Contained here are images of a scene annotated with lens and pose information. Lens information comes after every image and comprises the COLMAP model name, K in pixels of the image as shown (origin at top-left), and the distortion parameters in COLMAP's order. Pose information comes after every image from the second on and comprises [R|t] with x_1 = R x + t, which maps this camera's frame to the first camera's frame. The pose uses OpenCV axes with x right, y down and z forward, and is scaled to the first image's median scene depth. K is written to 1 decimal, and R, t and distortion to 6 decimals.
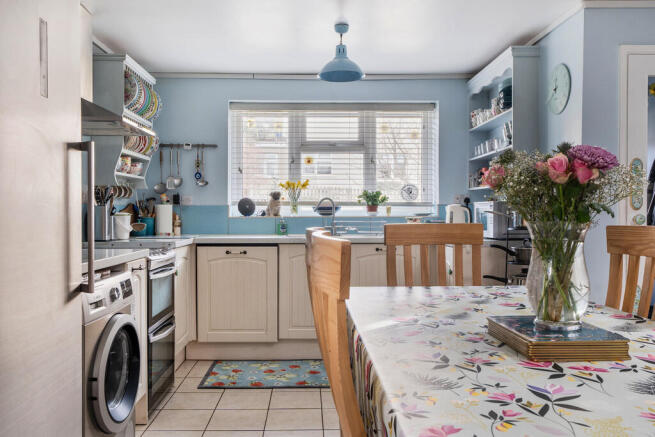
lens RADIAL K [[545.4, 0, 326.1], [0, 545.4, 219.7], [0, 0, 1]] dist [-0.013605, -0.004584]
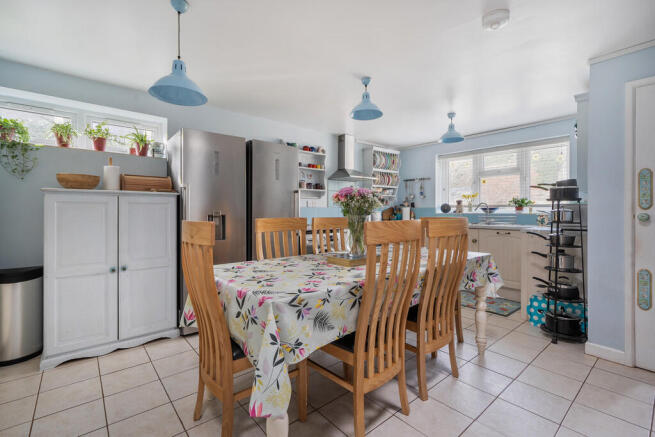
lens RADIAL K [[297.1, 0, 327.7], [0, 297.1, 213.2], [0, 0, 1]] dist [-0.000447, 0.000105]
pose [[0.631487, 0.006864, -0.775356, 0.415839], [-0.010353, 0.999946, 0.000420, -0.001906], [0.775317, 0.007762, 0.631524, 0.001326]]
